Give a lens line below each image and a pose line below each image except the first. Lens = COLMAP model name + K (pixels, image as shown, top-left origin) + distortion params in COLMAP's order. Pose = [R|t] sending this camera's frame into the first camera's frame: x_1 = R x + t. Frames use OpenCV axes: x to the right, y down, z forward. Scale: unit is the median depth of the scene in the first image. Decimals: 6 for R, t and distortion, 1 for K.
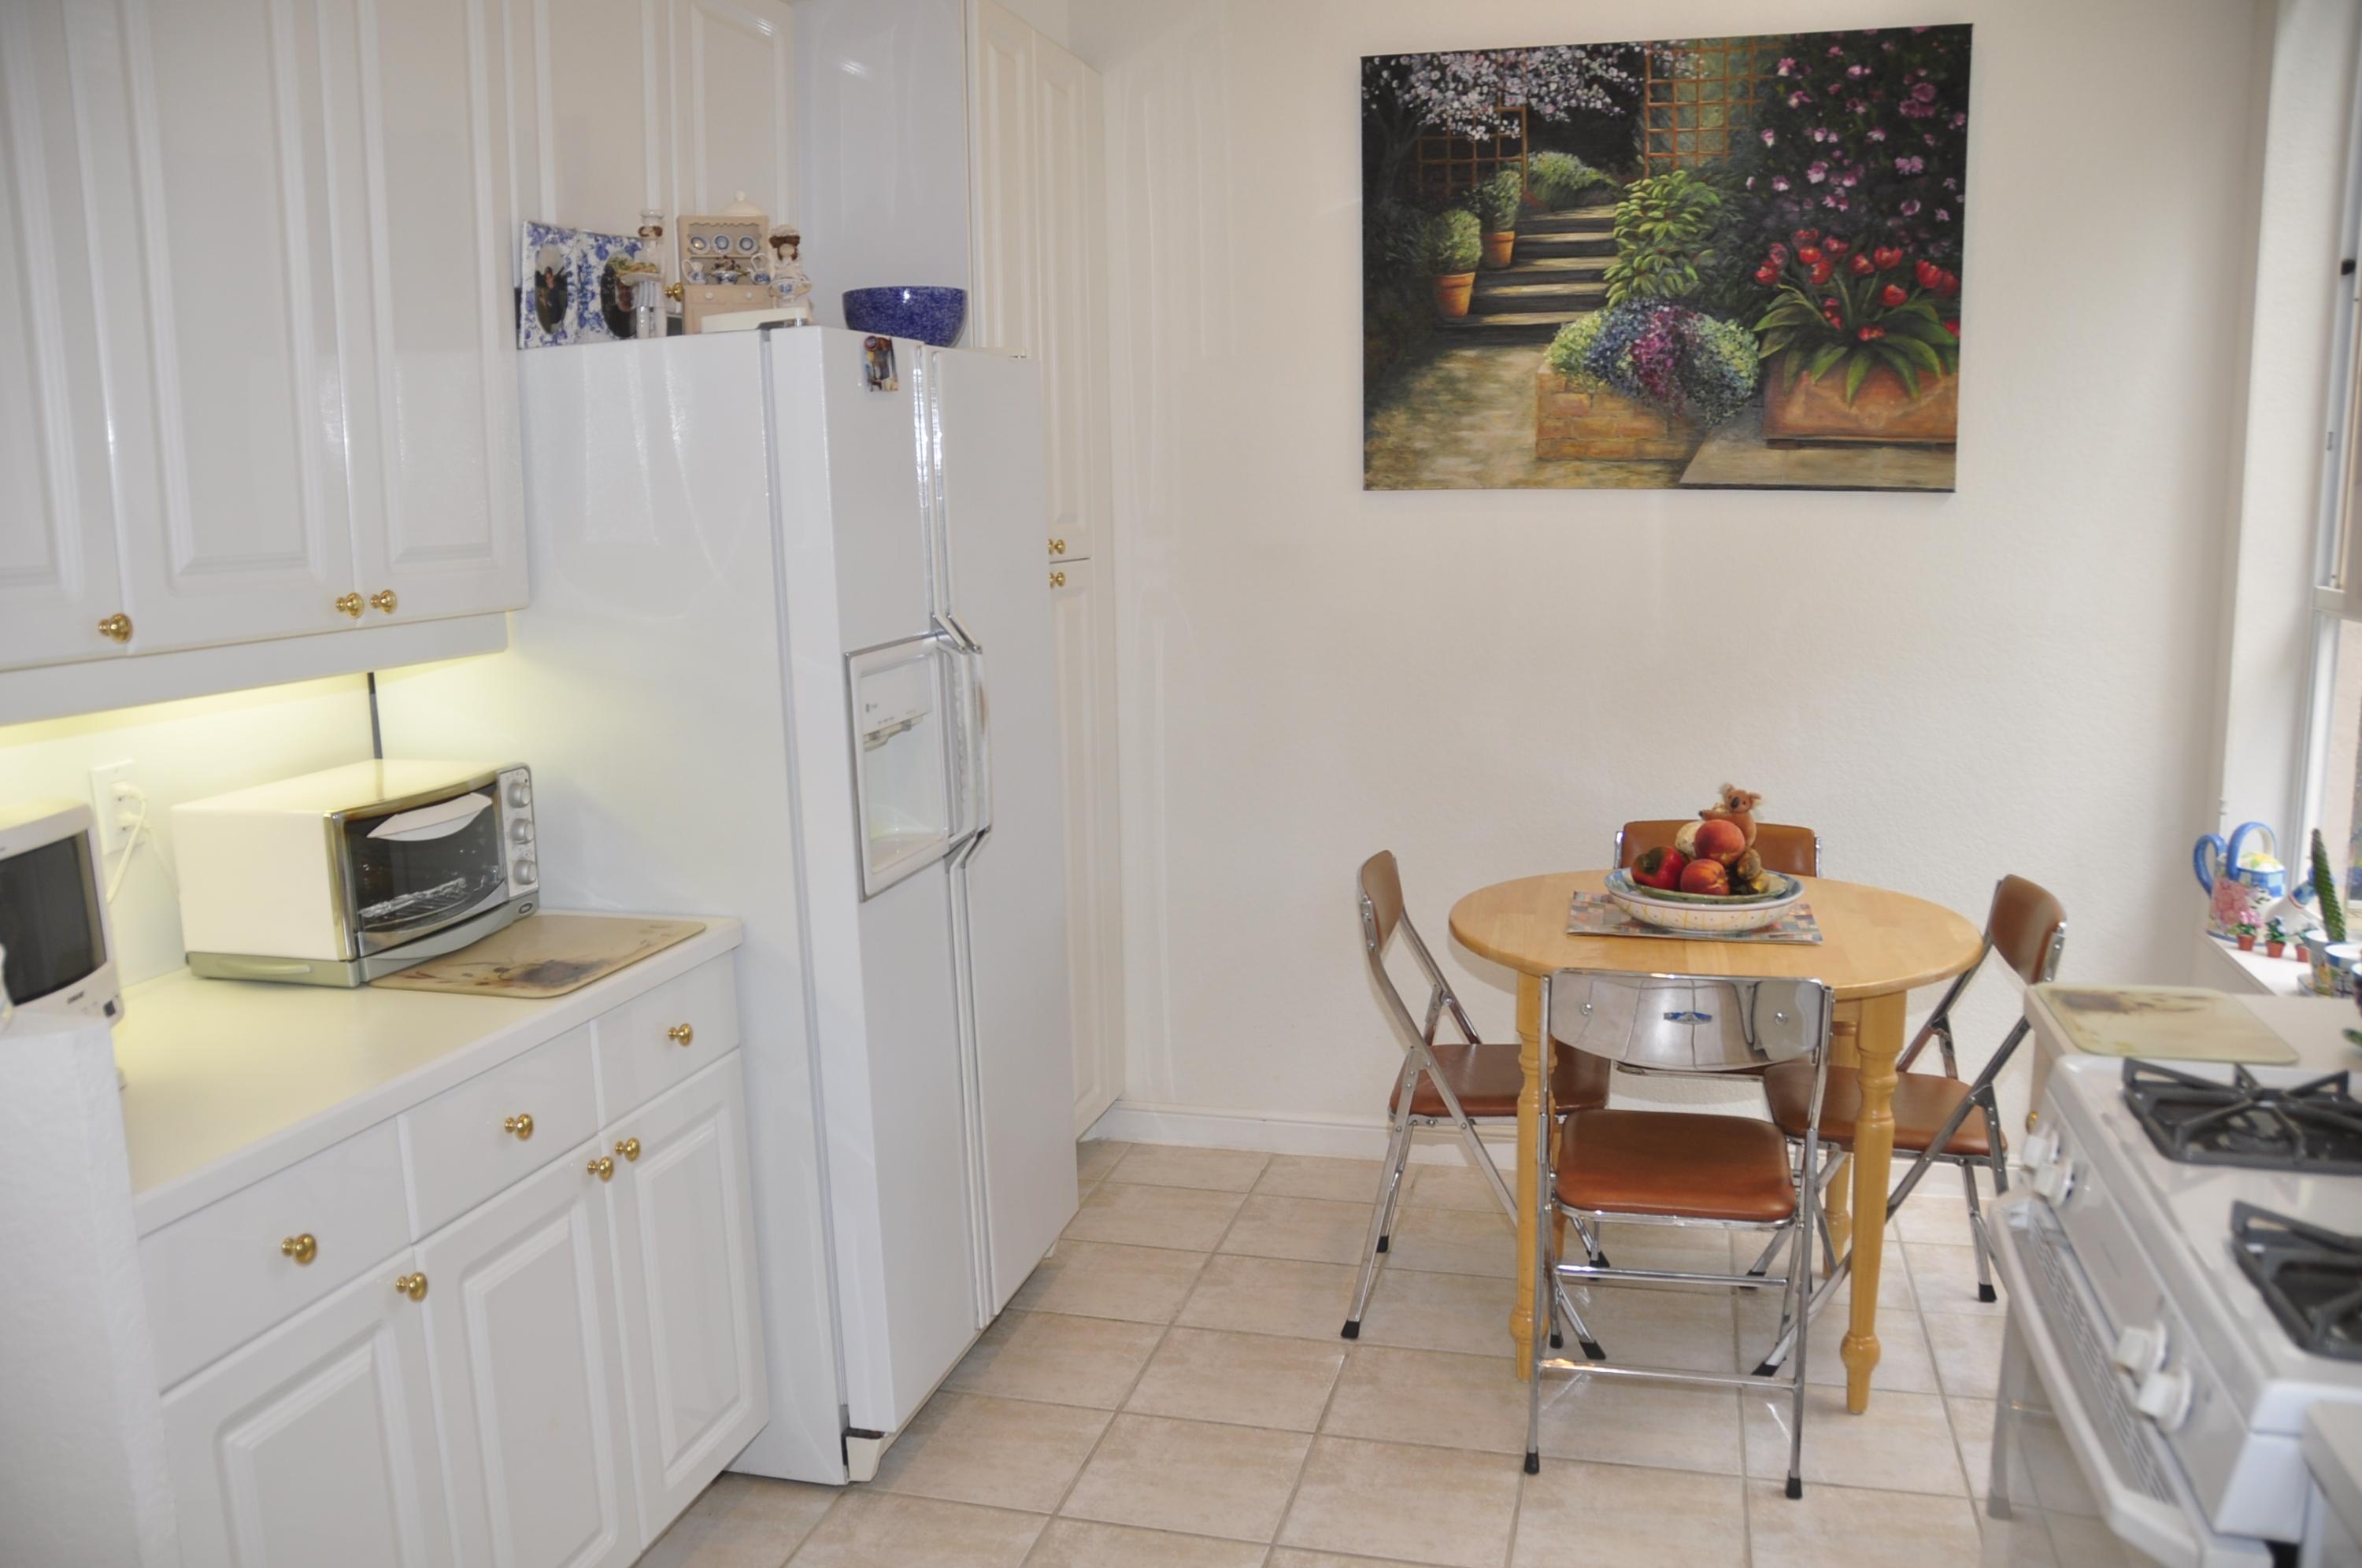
lens RADIAL K [[1877.9, 0, 1180.1], [0, 1877.9, 796.0], [0, 0, 1]] dist [-0.153021, 0.100617]
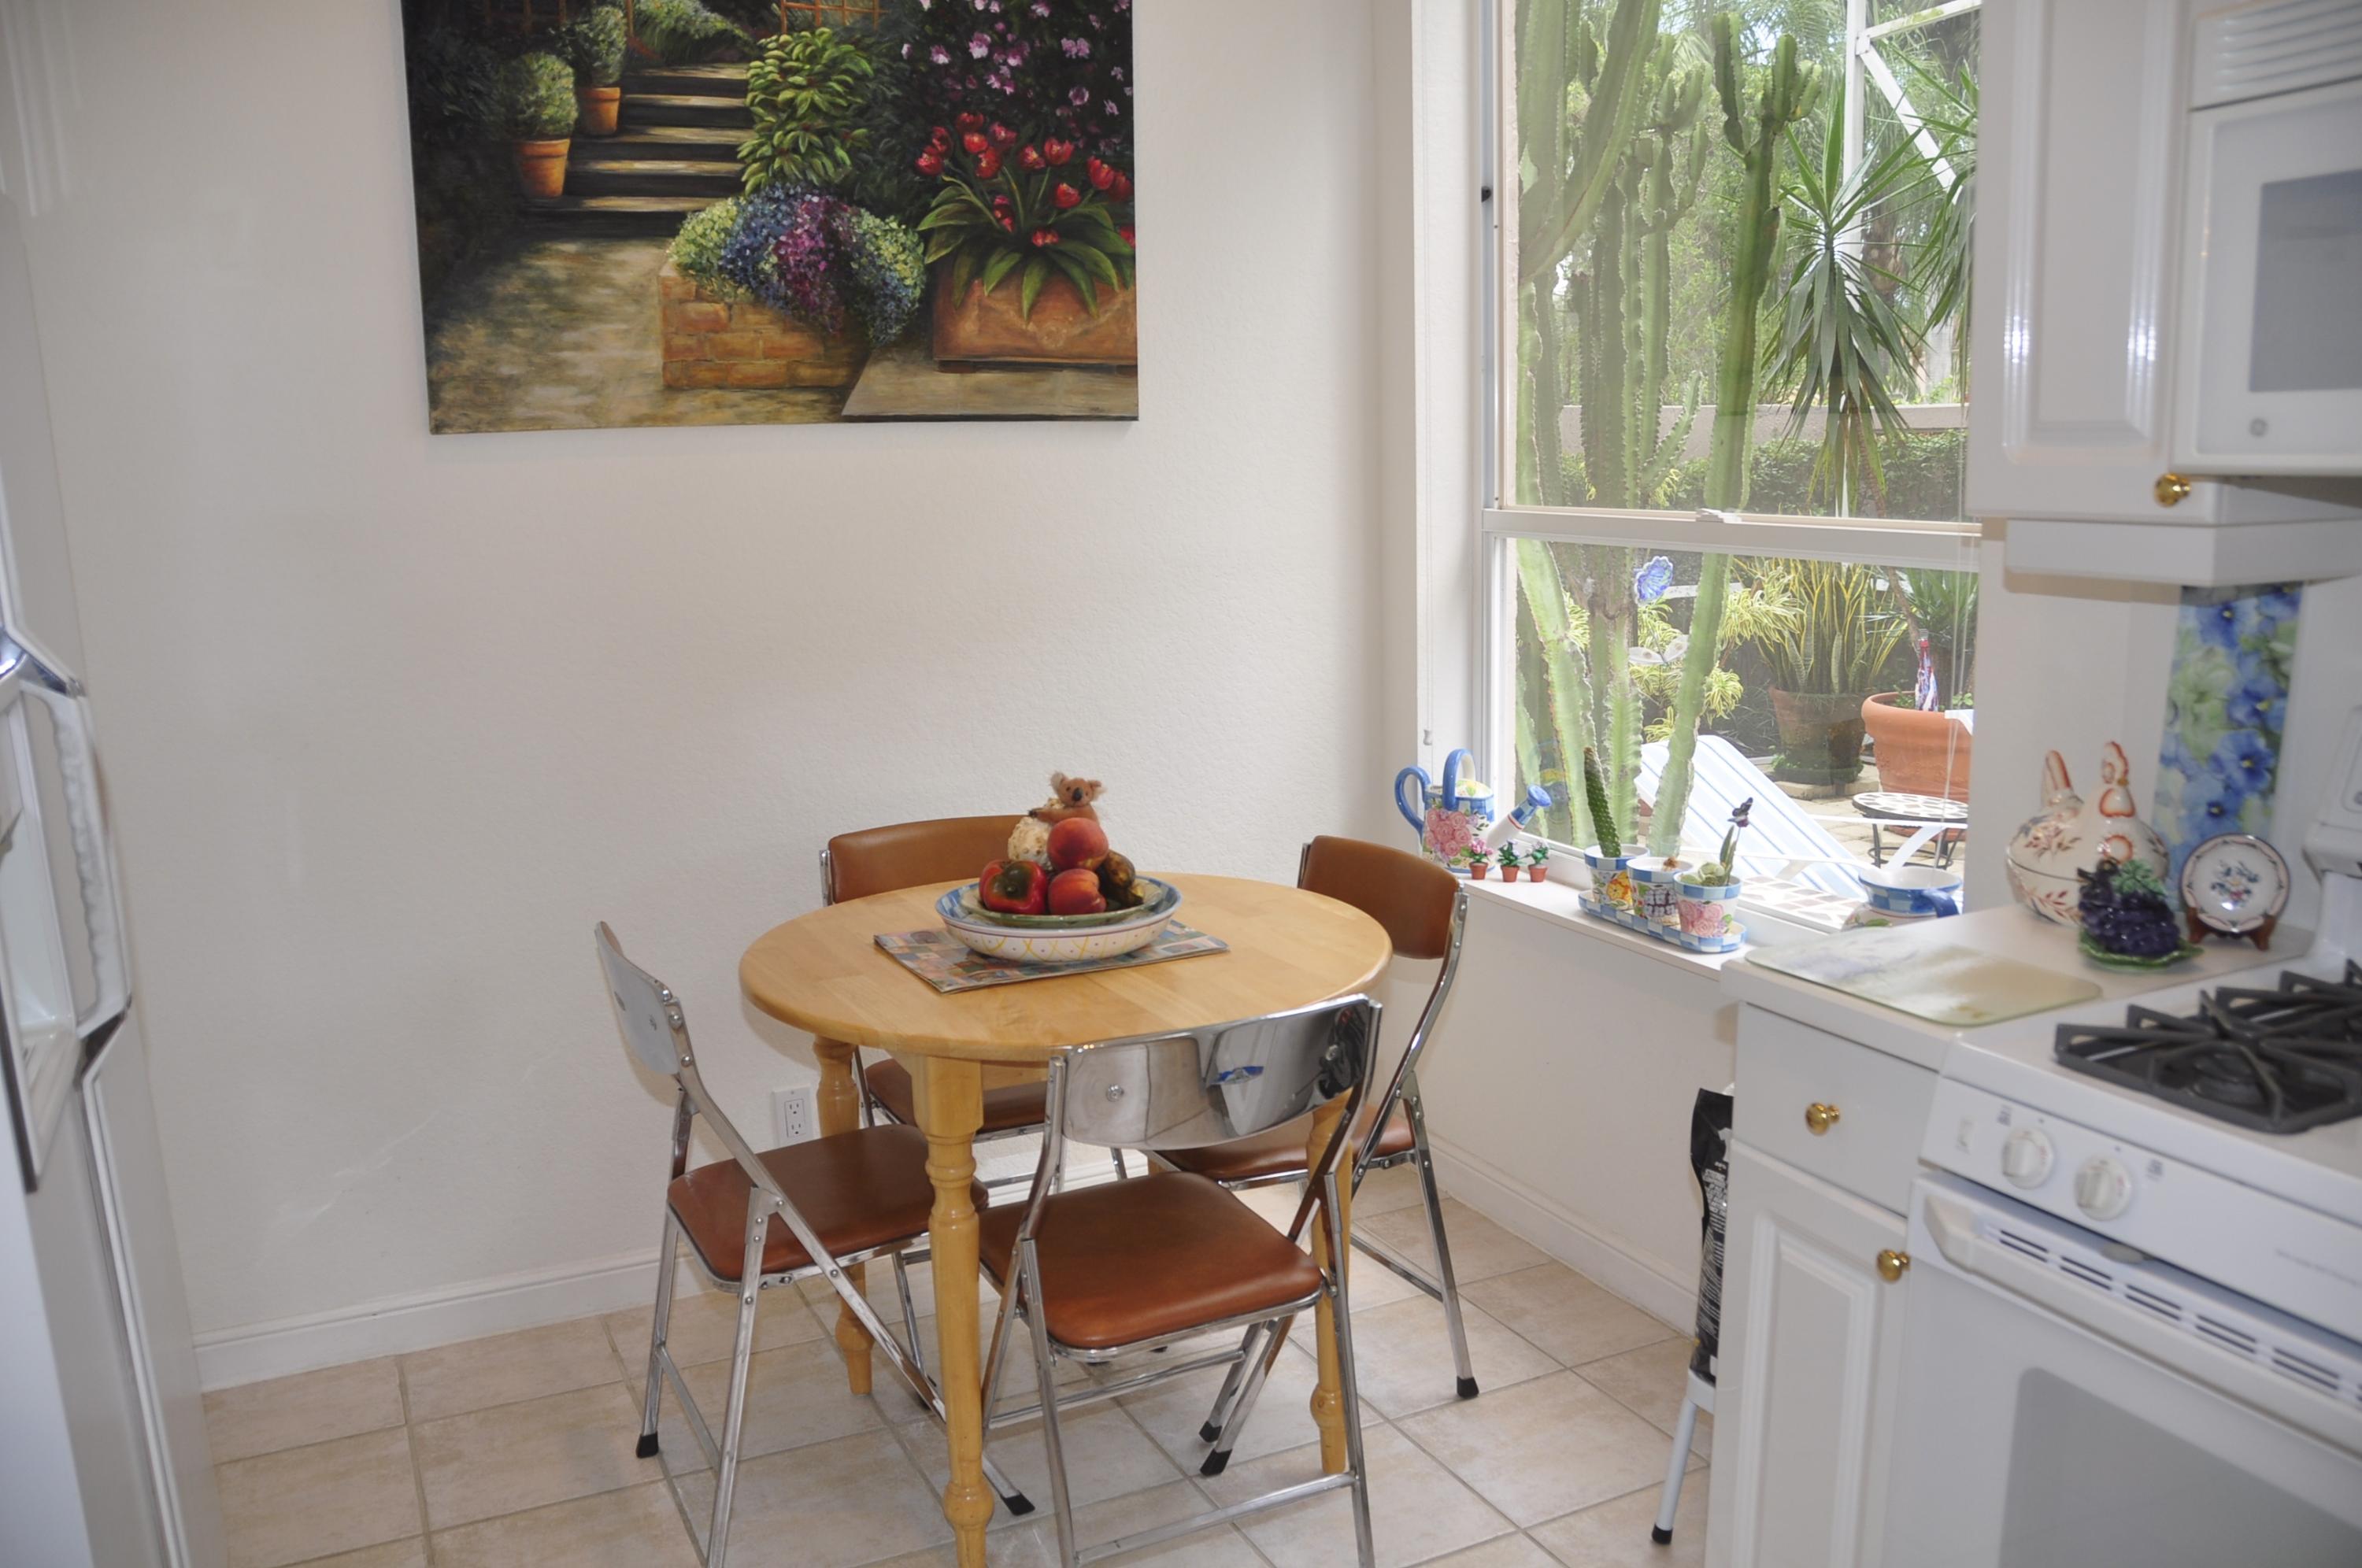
lens RADIAL K [[1877.9, 0, 1189.2], [0, 1877.9, 798.5], [0, 0, 1]] dist [-0.153021, 0.100617]
pose [[0.746263, -0.124070, 0.653986, -0.174672], [0.117627, 0.991594, 0.053894, -0.028943], [-0.655175, 0.036707, 0.754585, 0.298296]]
